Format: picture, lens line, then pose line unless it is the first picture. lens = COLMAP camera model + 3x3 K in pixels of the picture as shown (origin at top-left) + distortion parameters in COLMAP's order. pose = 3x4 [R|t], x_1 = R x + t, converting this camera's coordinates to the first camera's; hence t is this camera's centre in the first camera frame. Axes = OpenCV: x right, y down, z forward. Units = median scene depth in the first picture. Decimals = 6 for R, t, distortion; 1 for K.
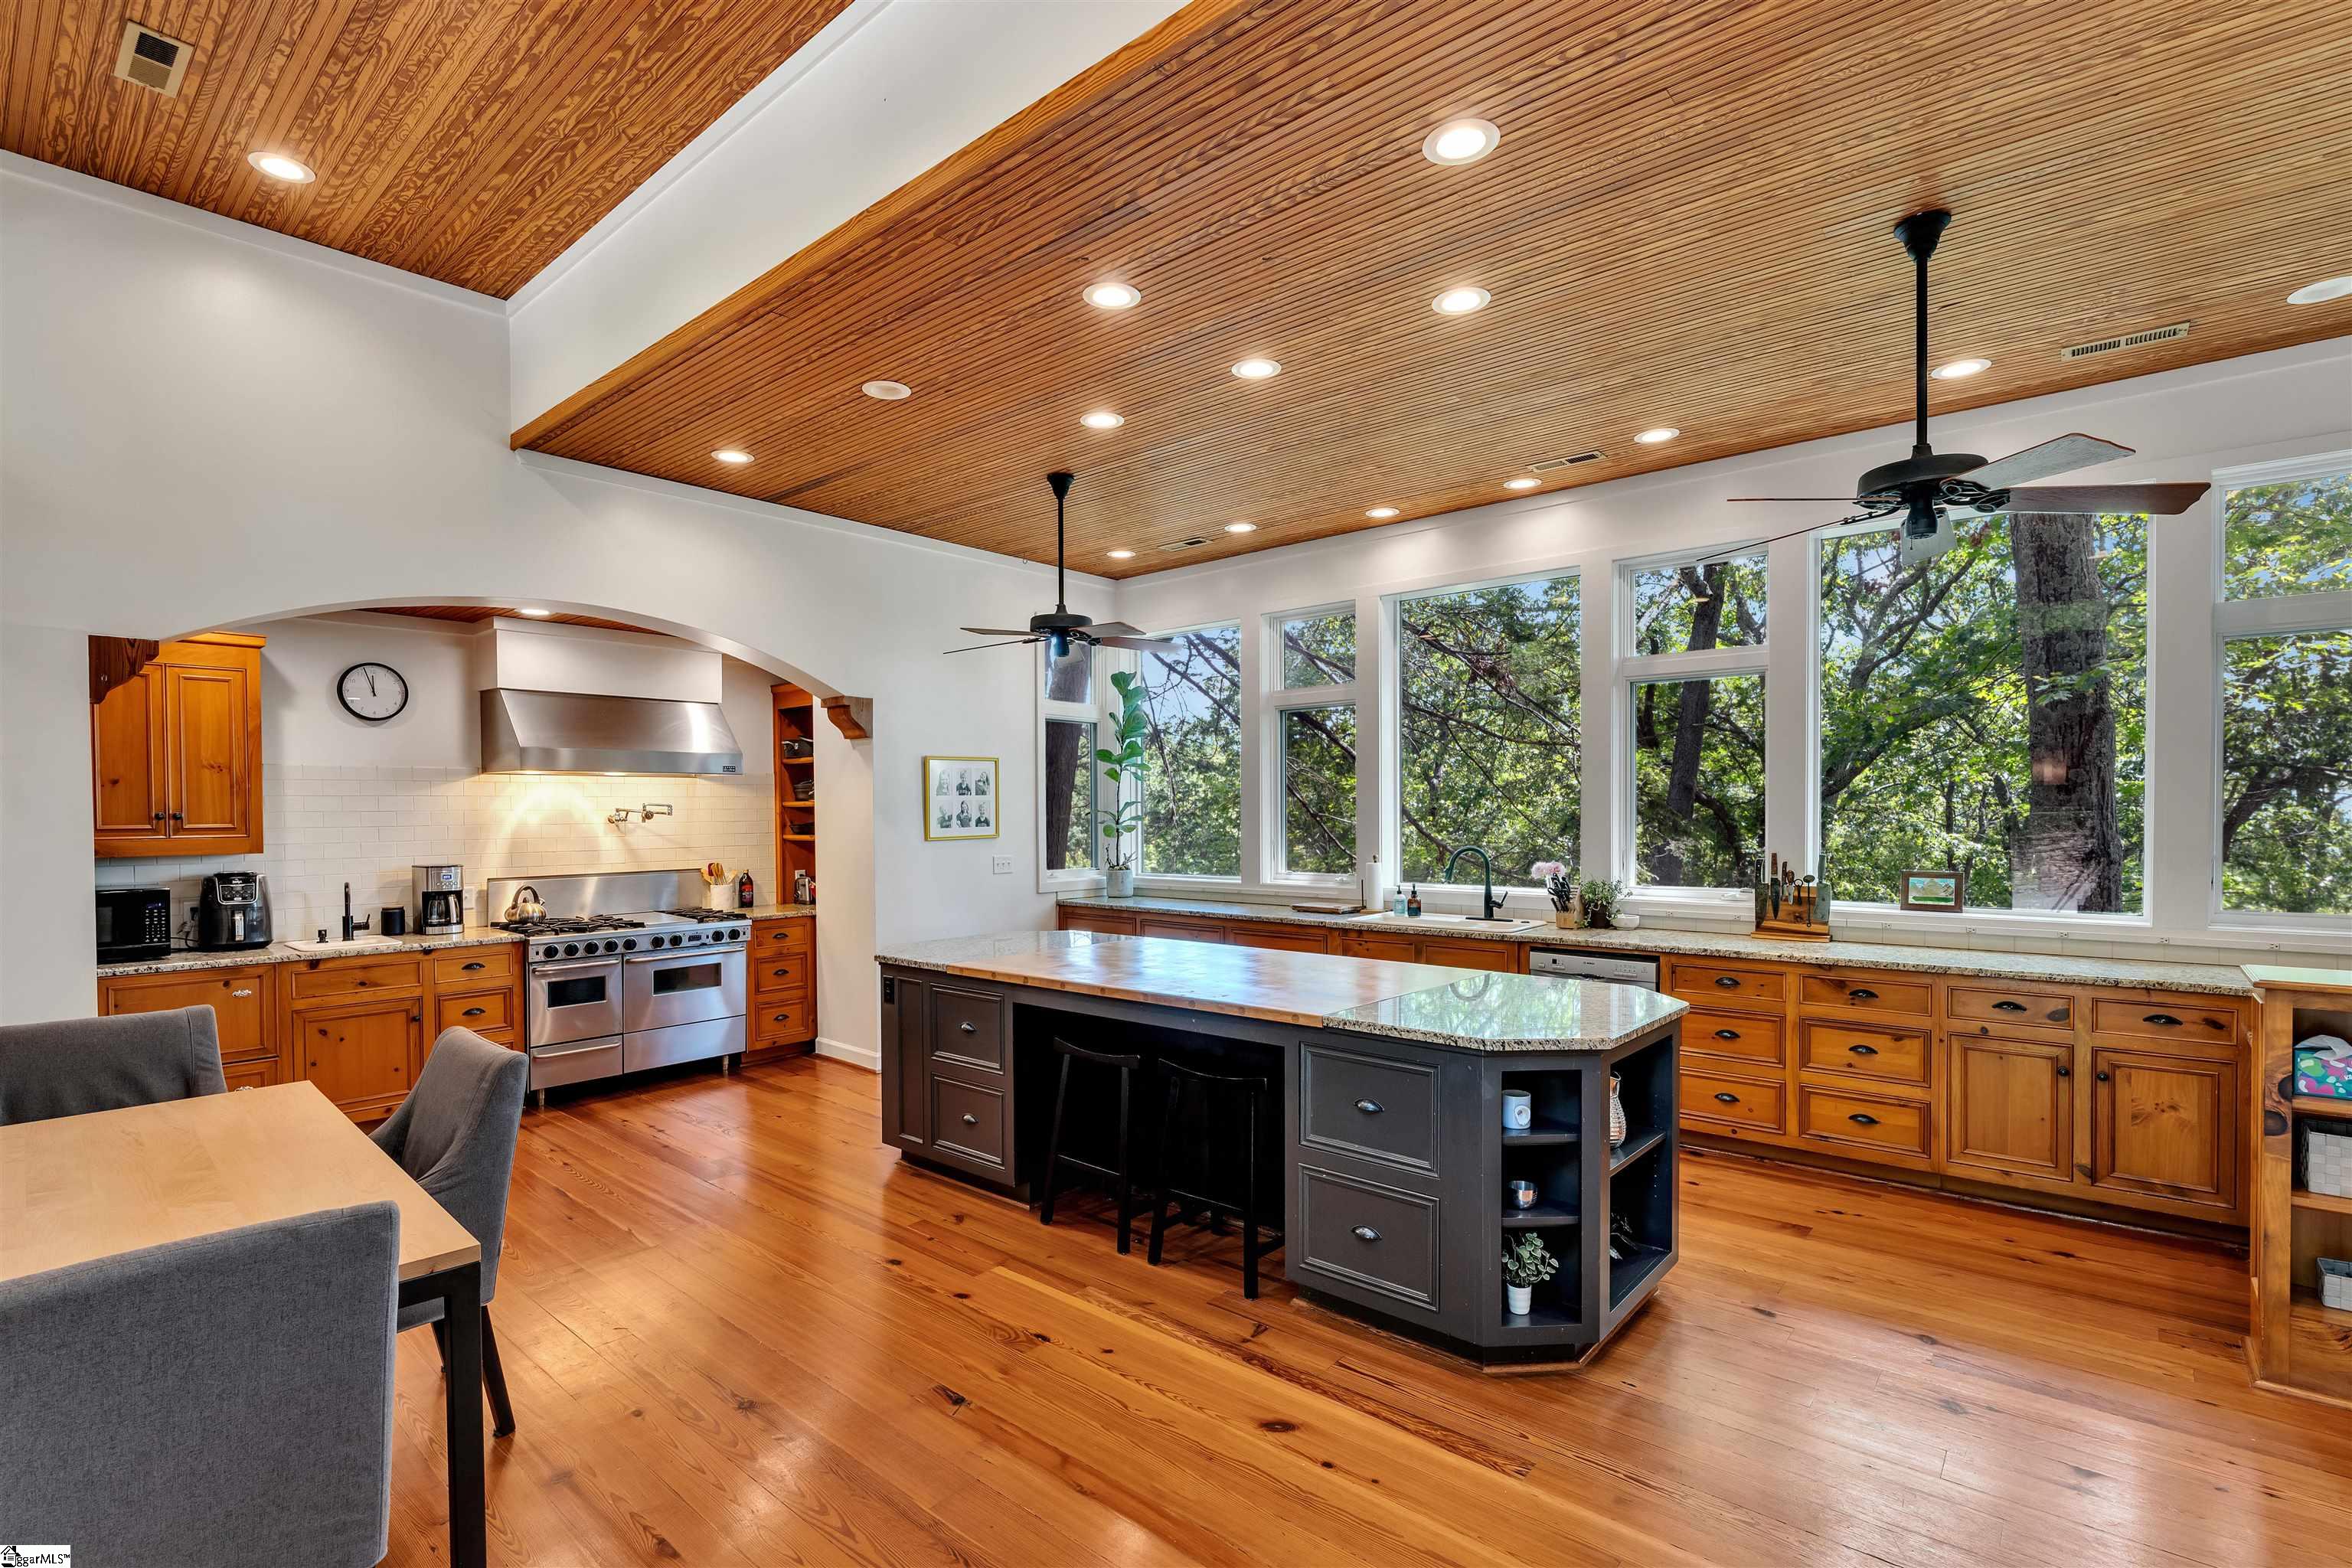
lens RADIAL K [[1078.2, 0, 1150.6], [0, 1078.2, 837.7], [0, 0, 1]] dist [-0.002908, -0.000479]
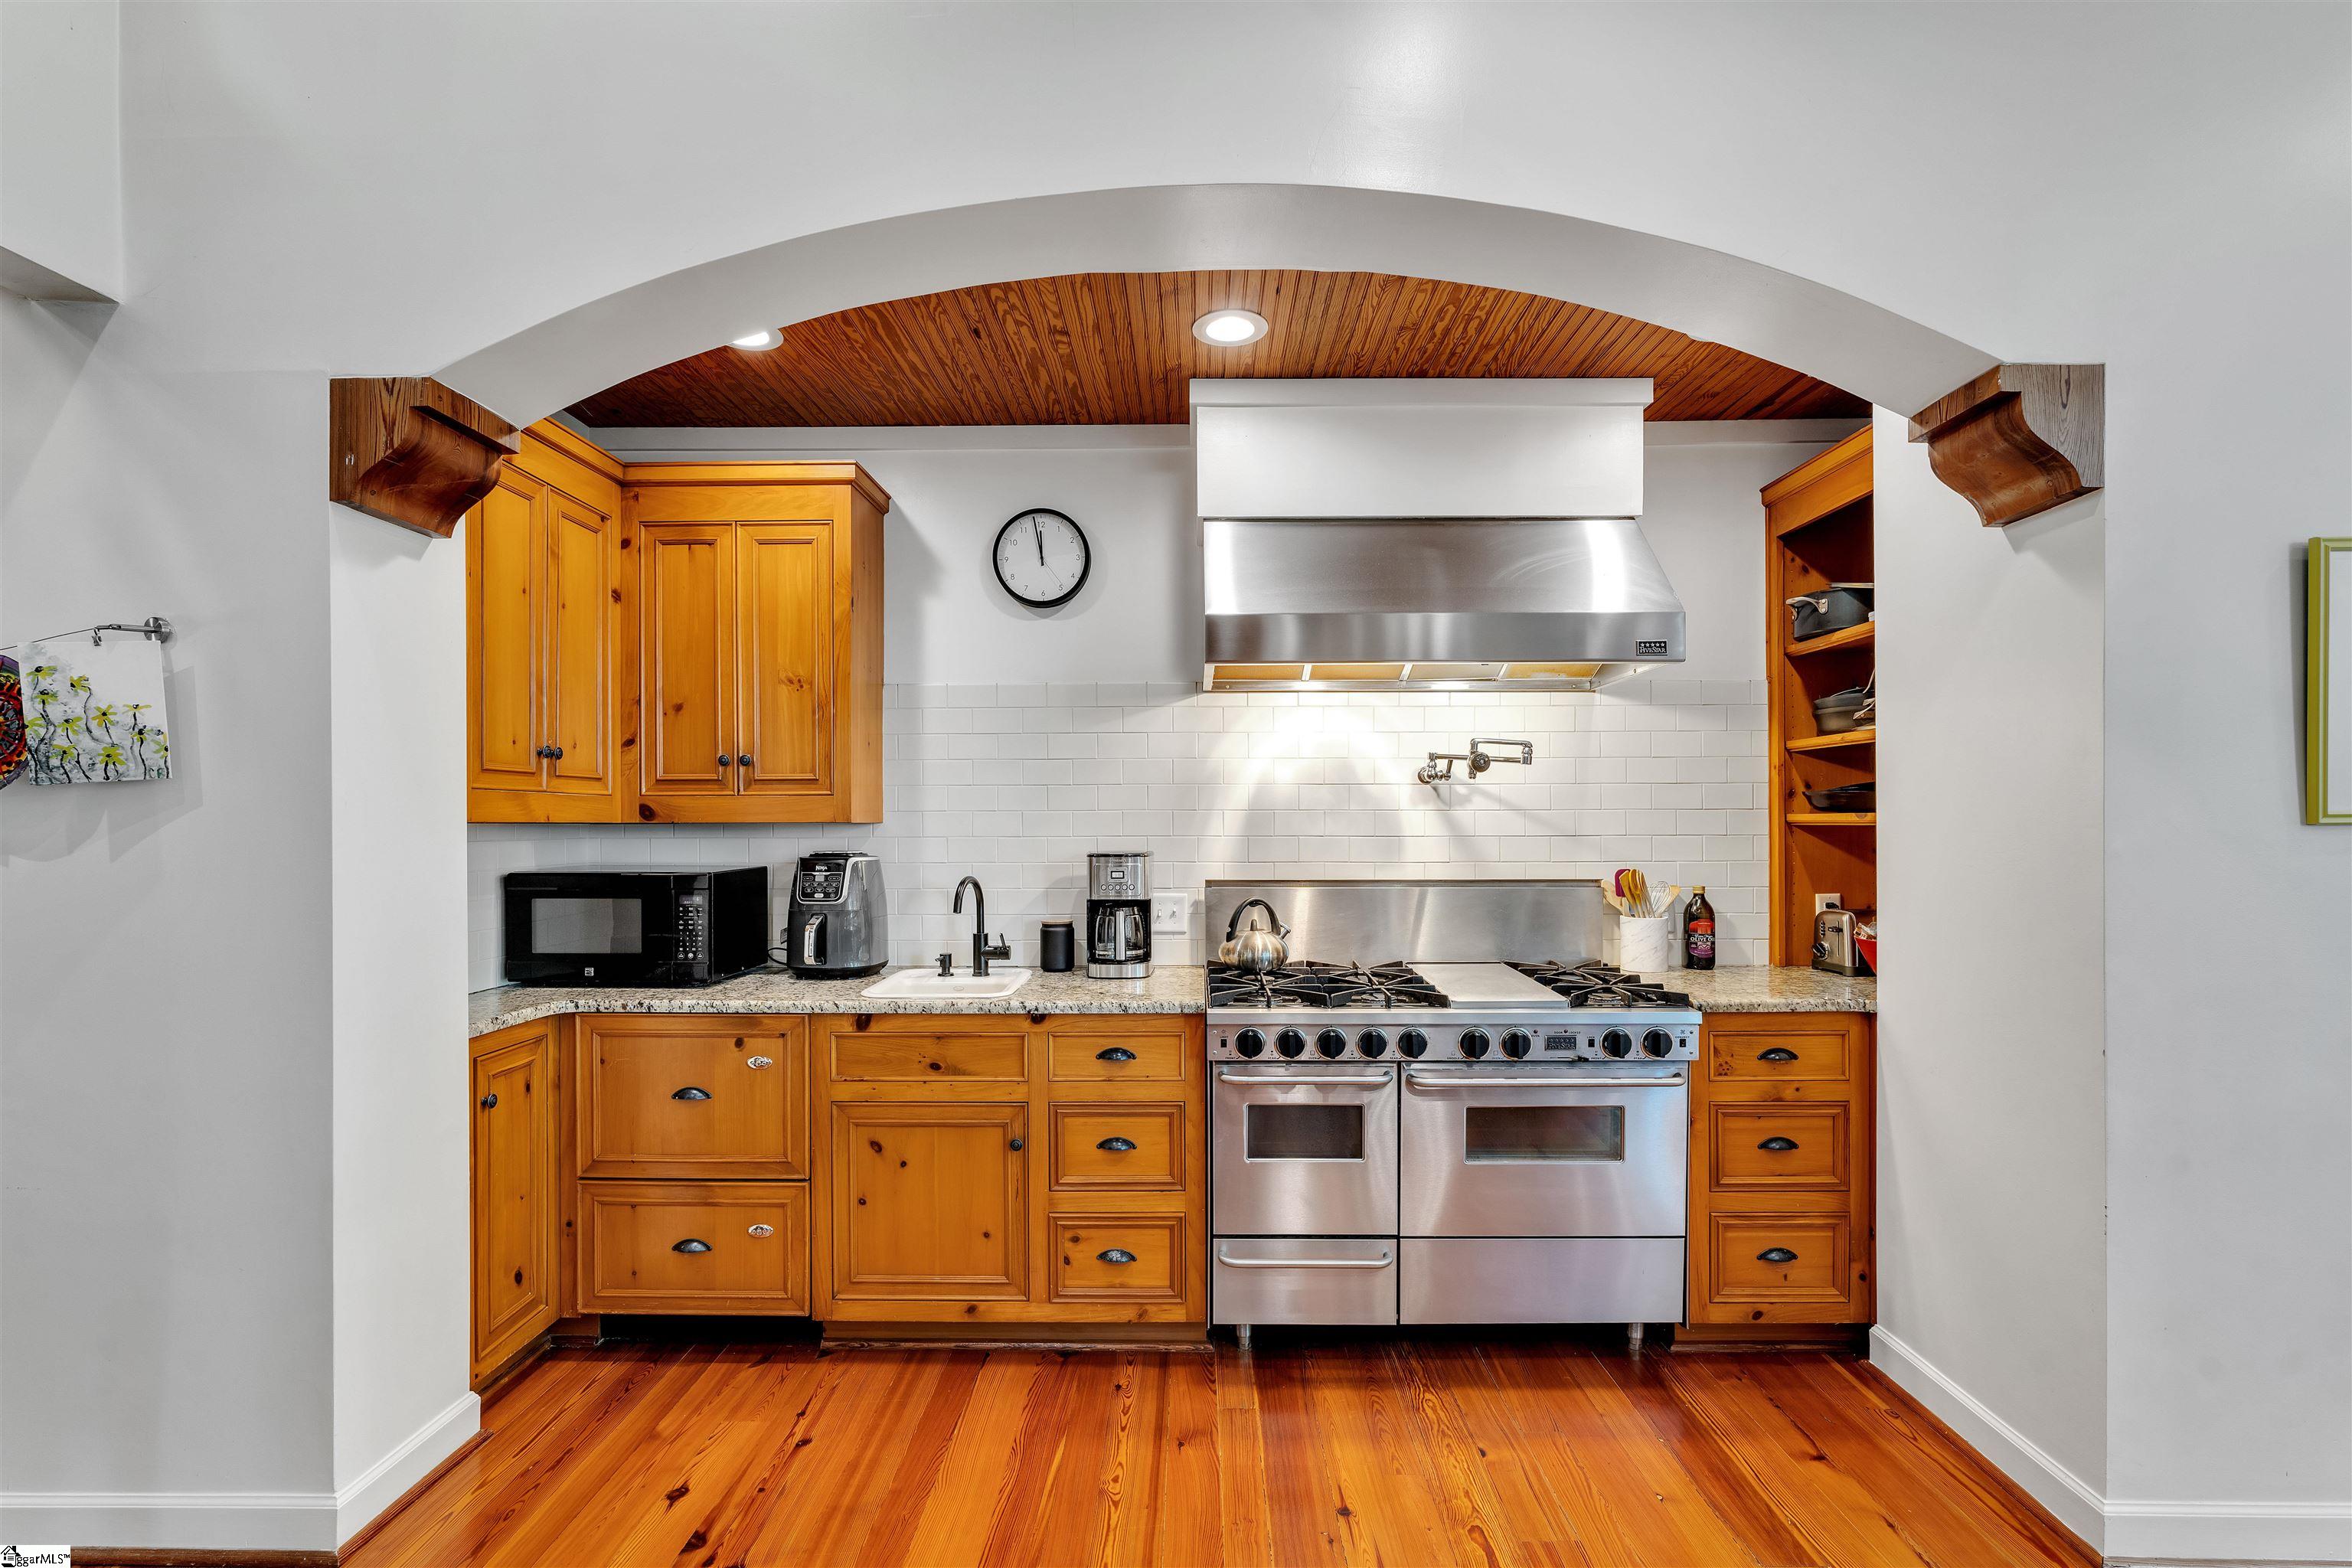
lens RADIAL K [[1045.0, 0, 1190.9], [0, 1045.0, 814.8], [0, 0, 1]] dist [-0.003493, -0.000279]
pose [[0.664173, 0.001585, -0.747577, -0.215091], [-0.022548, 0.999585, -0.017913, 0.013724], [0.747239, 0.028753, 0.663933, 0.625230]]
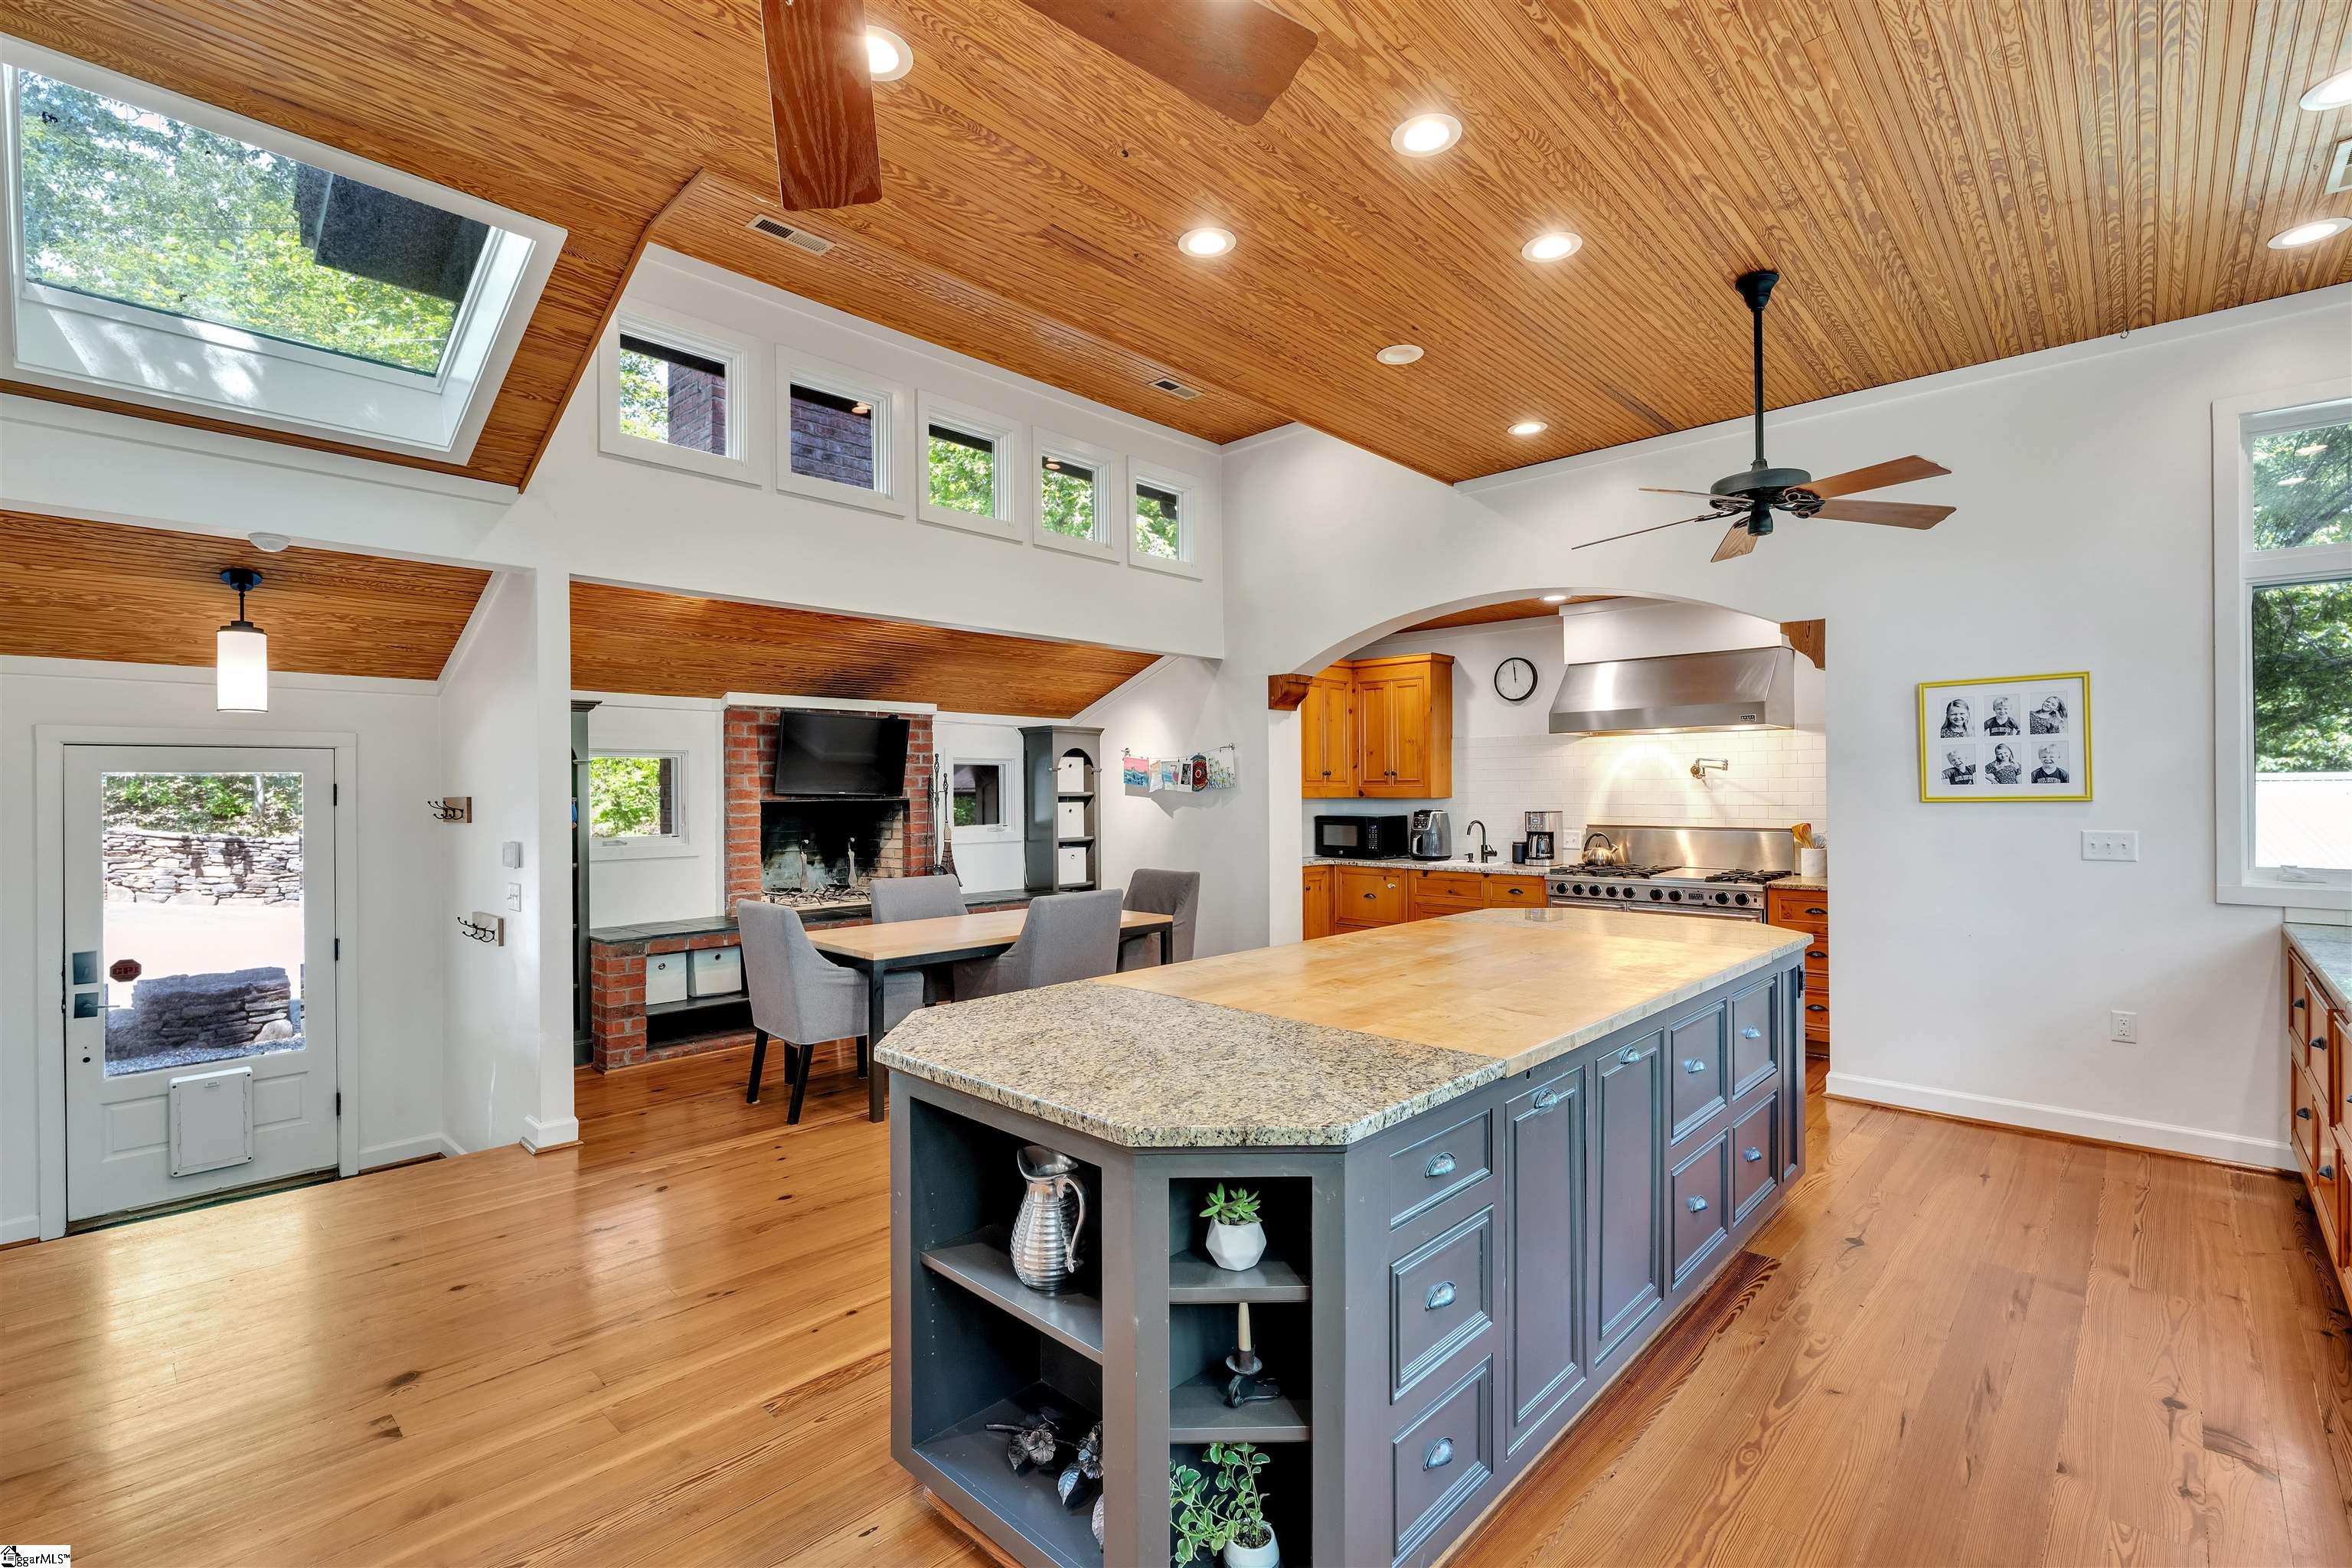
lens RADIAL K [[1045.0, 0, 1190.9], [0, 1045.0, 814.8], [0, 0, 1]] dist [-0.003493, -0.000279]
pose [[-0.012331, 0.031910, -0.999415, 0.528348], [-0.019719, 0.999289, 0.032149, -0.001391], [0.999730, 0.020104, -0.011693, 0.567224]]
